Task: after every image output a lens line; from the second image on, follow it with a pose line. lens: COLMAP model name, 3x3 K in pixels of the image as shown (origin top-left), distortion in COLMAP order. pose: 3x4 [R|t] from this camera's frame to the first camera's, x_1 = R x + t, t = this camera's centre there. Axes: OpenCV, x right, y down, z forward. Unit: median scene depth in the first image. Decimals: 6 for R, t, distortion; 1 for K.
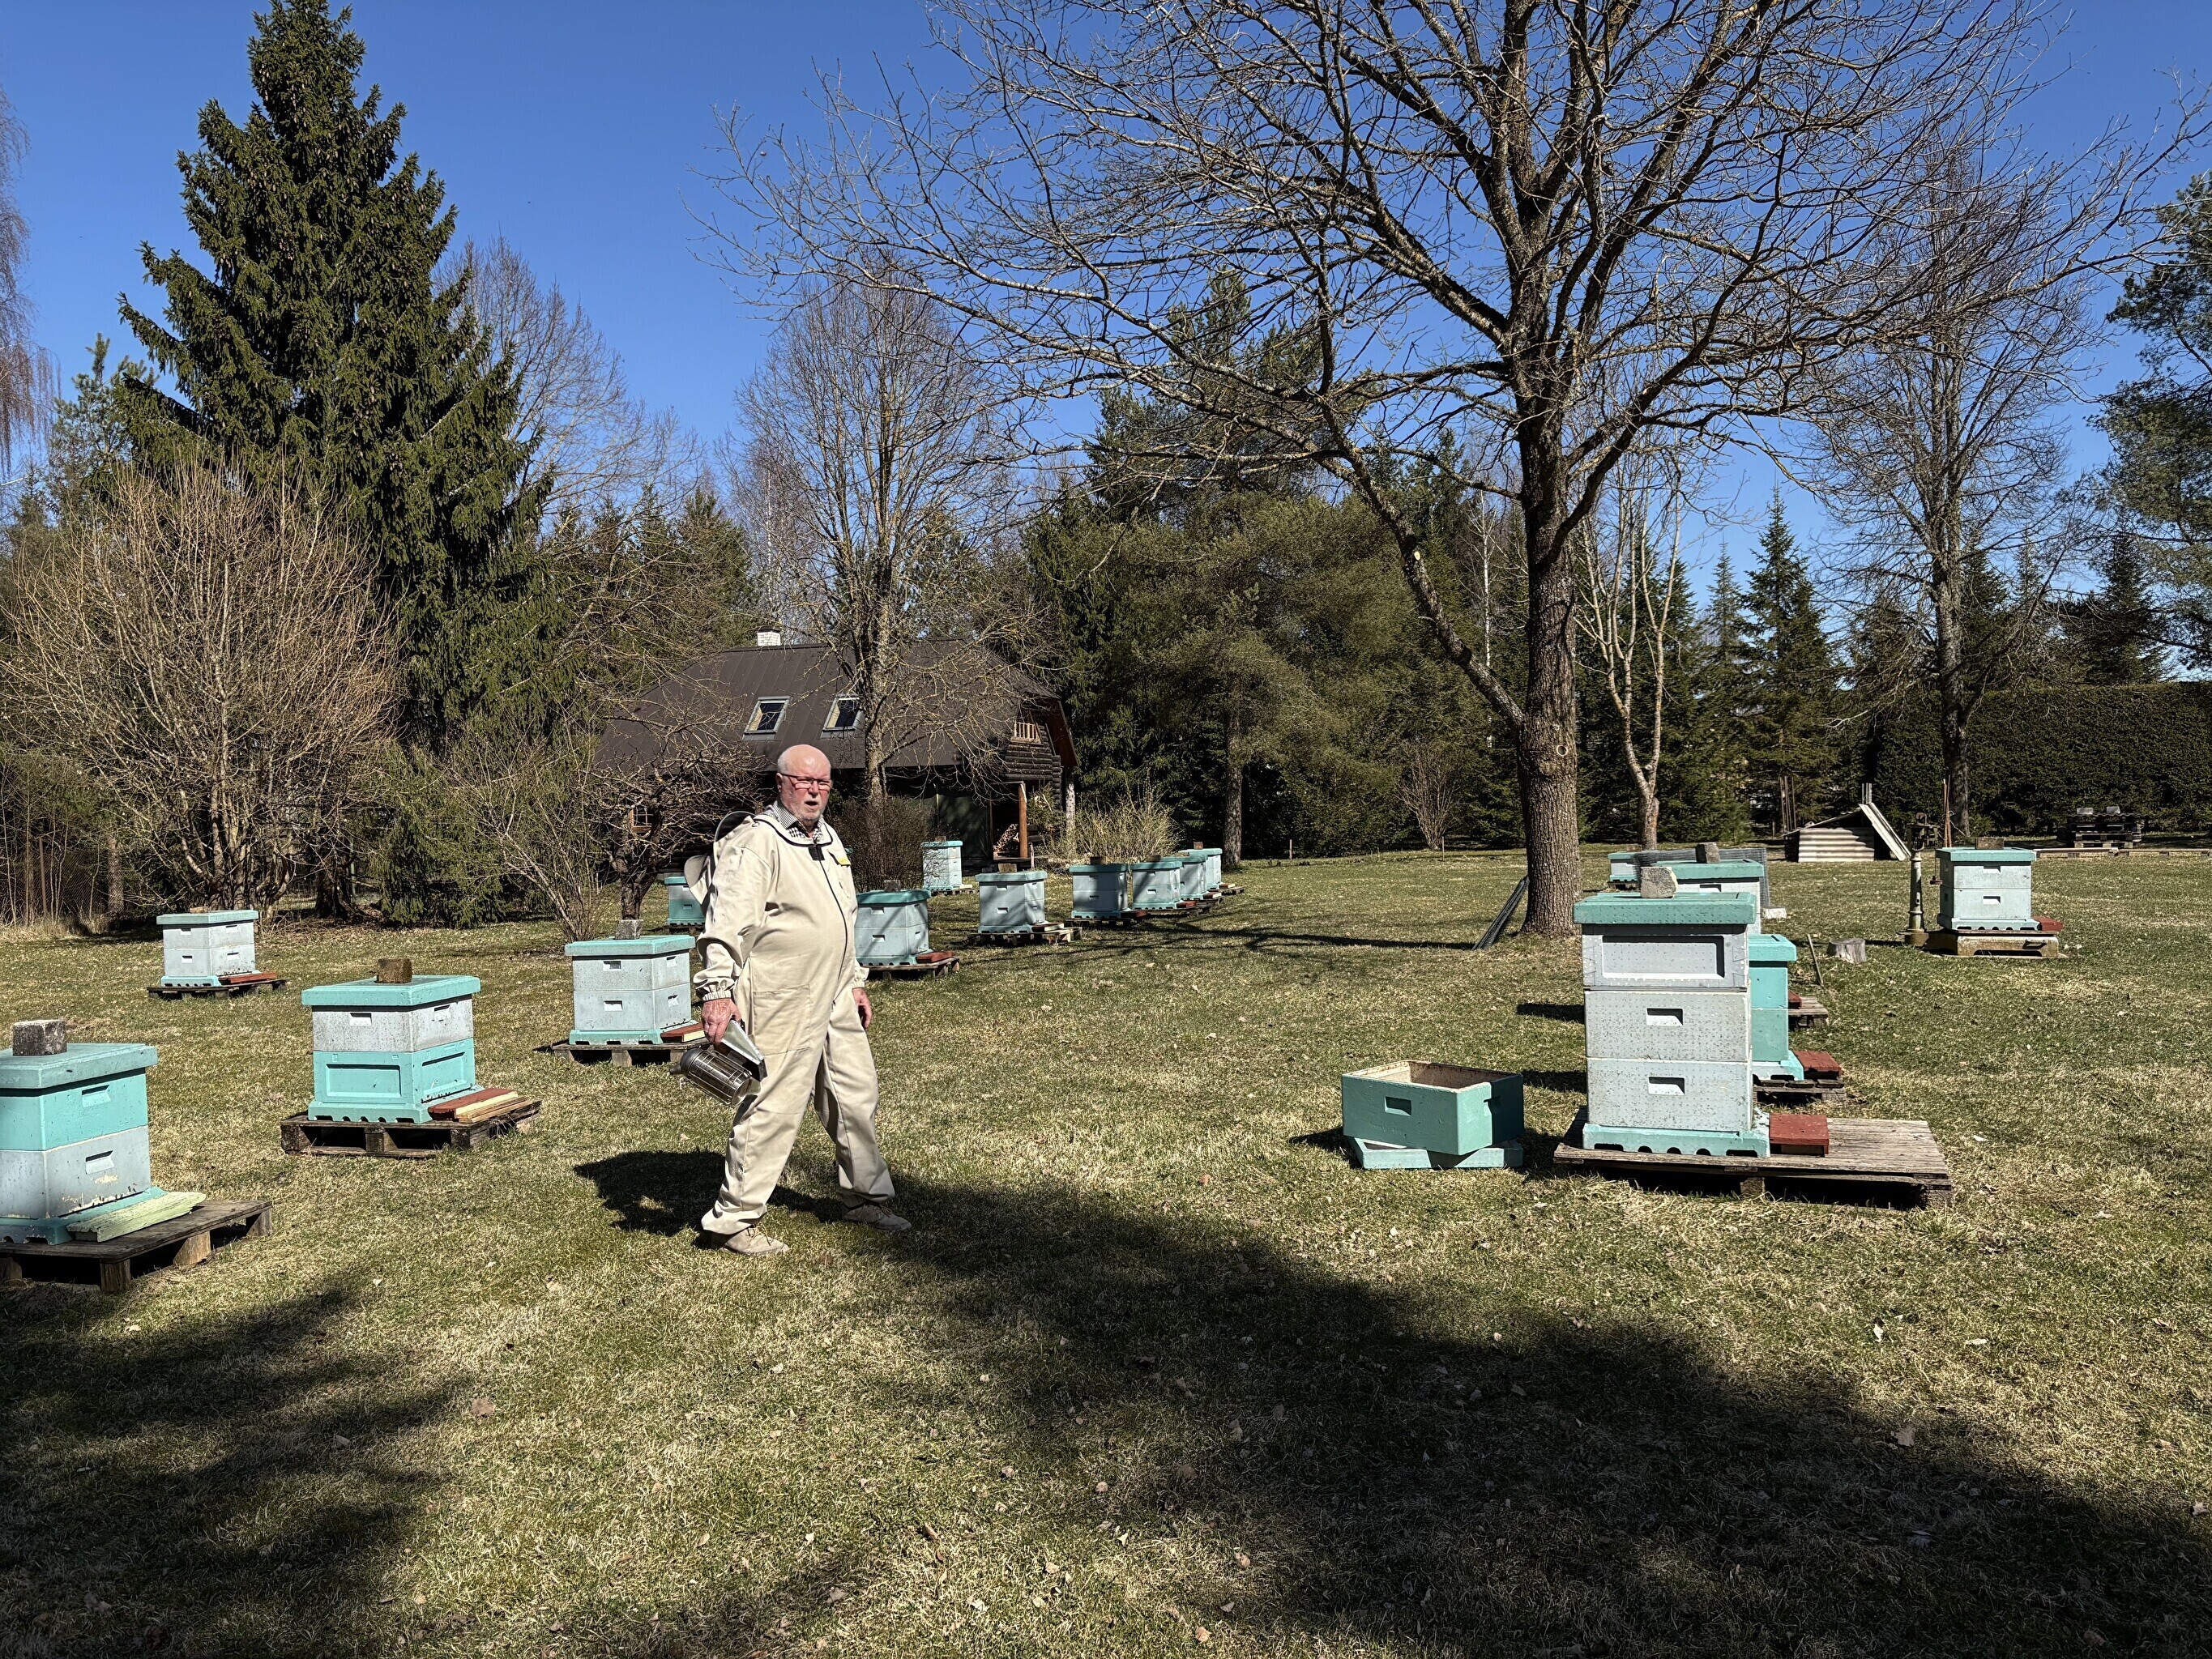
lens RADIAL K [[1669.1, 0, 1103.1], [0, 1669.1, 831.6], [0, 0, 1]] dist [0.000570, -0.002722]
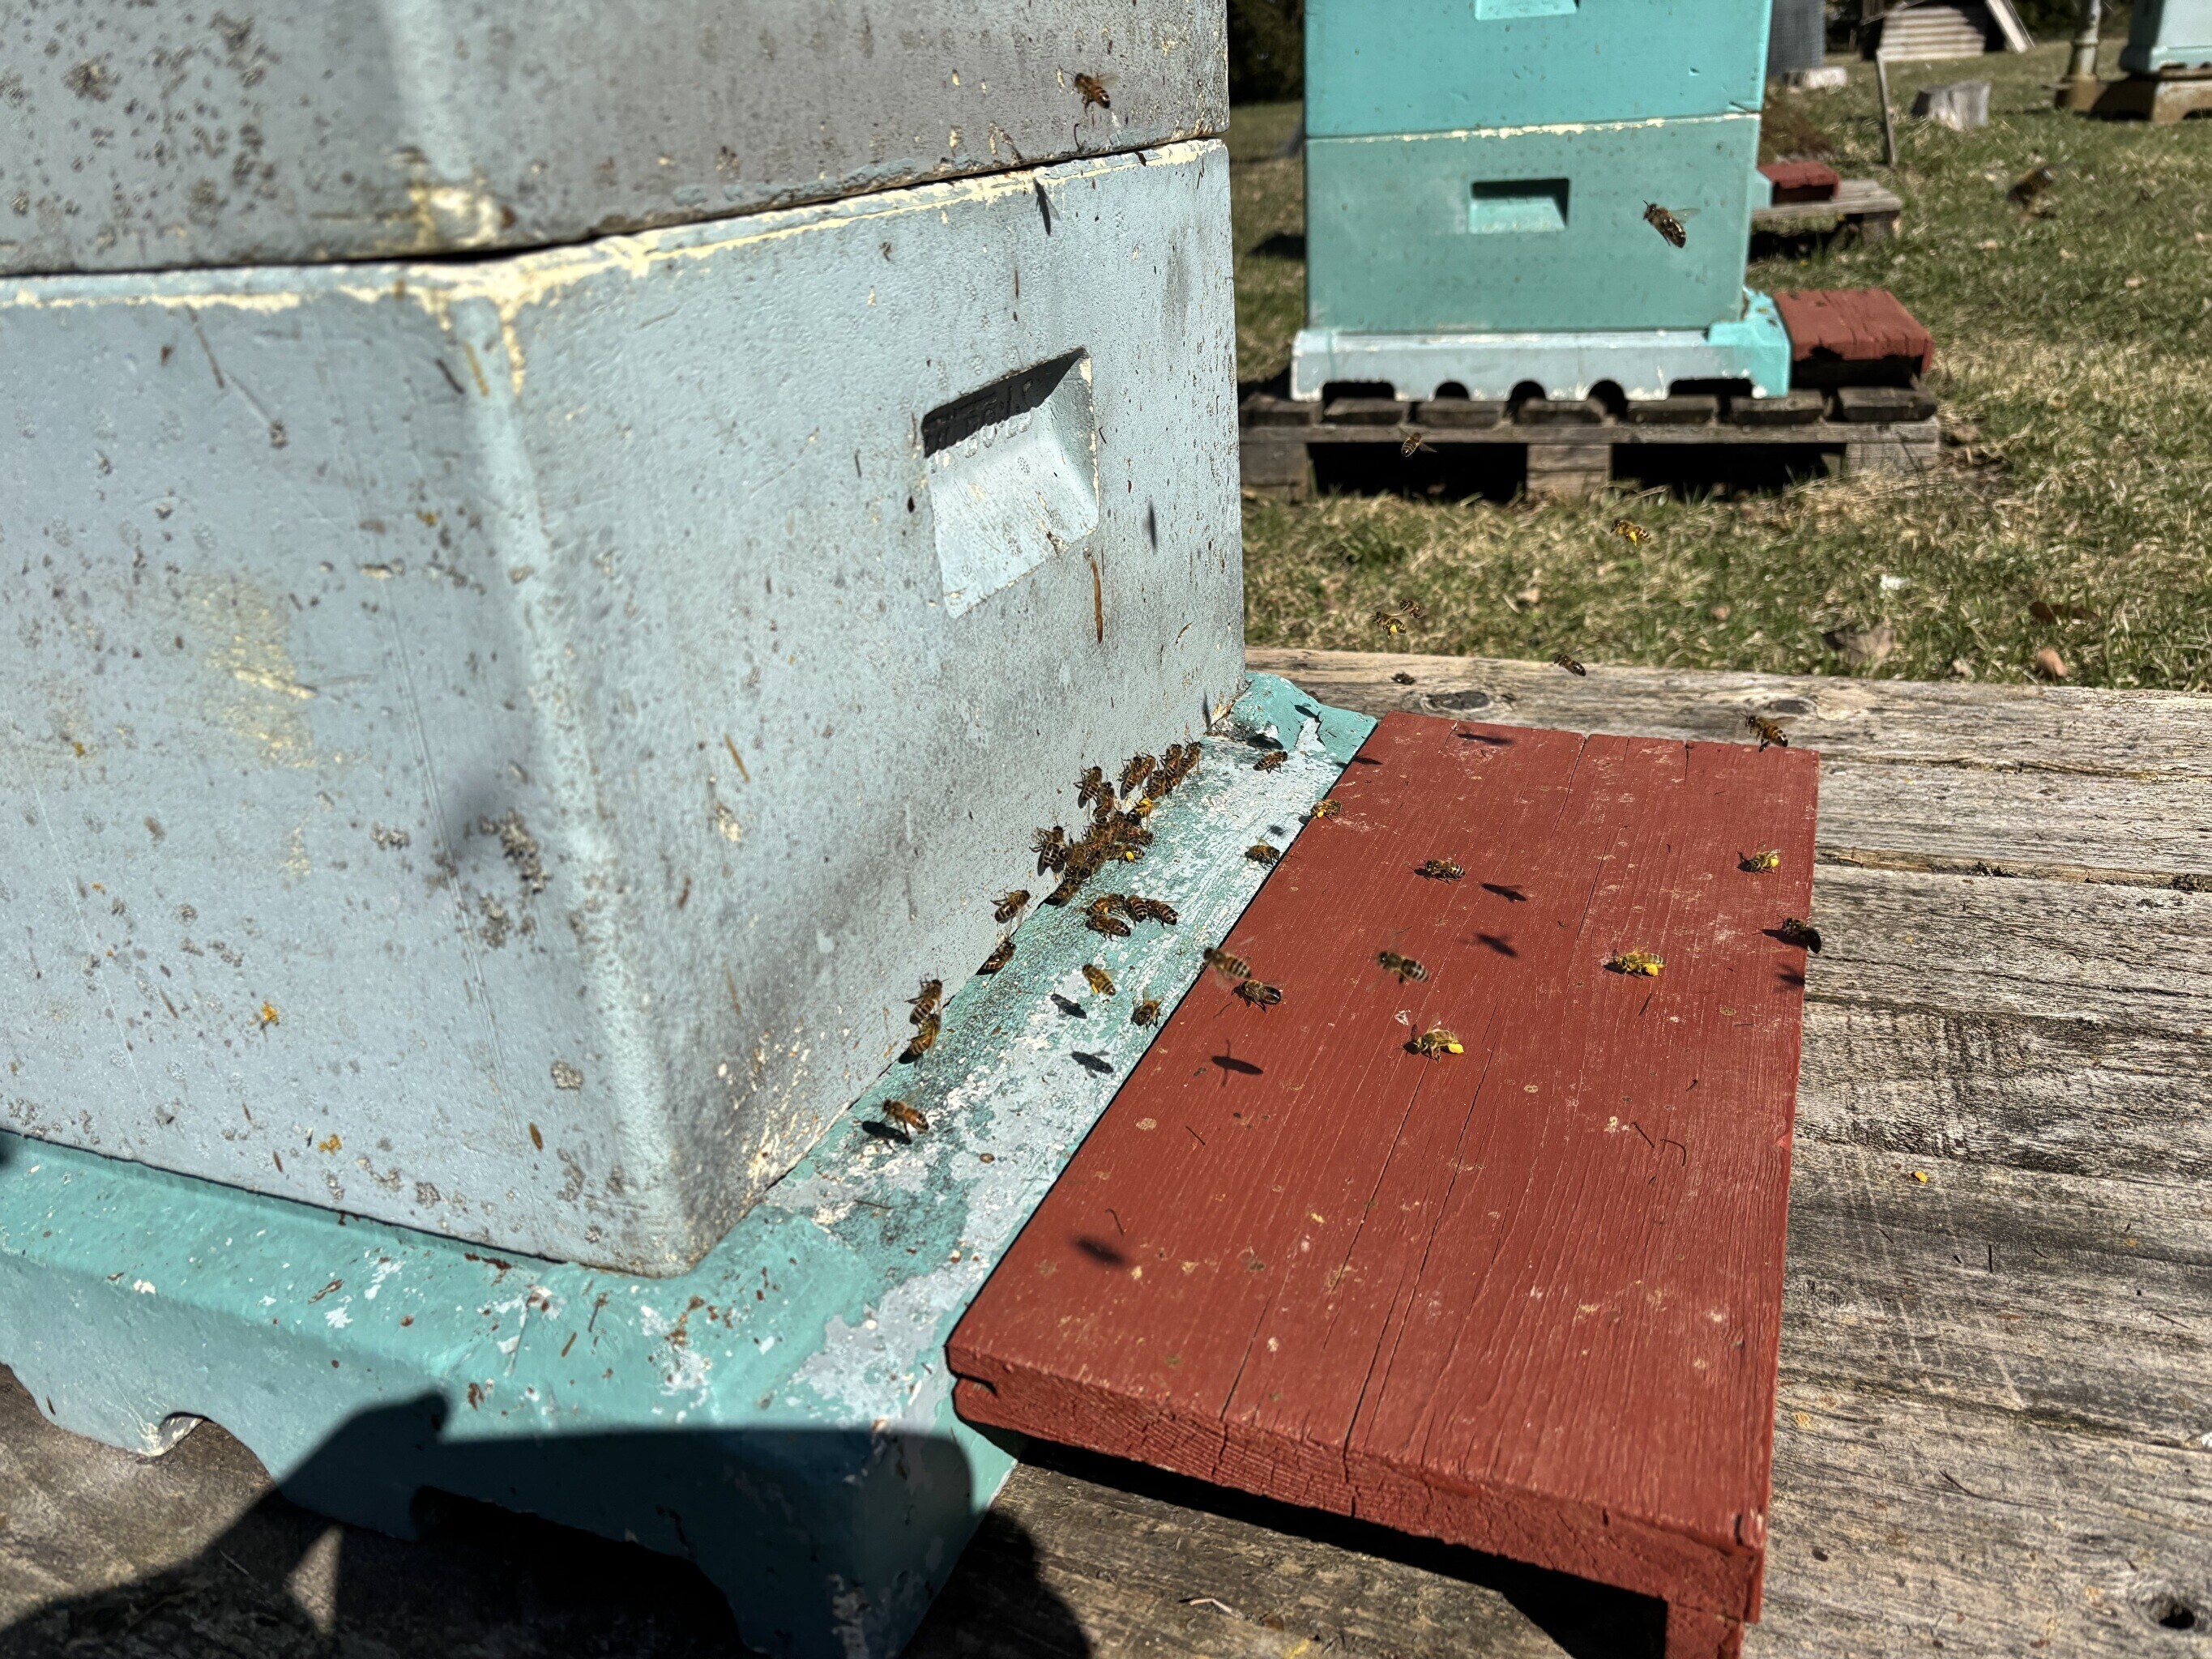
lens RADIAL K [[1669.1, 0, 1110.1], [0, 1669.1, 832.5], [0, 0, 1]] dist [0.000570, -0.002722]
pose [[0.999171, -0.034862, -0.021032, 0.249876], [0.040339, 0.917689, 0.395246, 0.081840], [0.005522, -0.395766, 0.918335, 0.576518]]
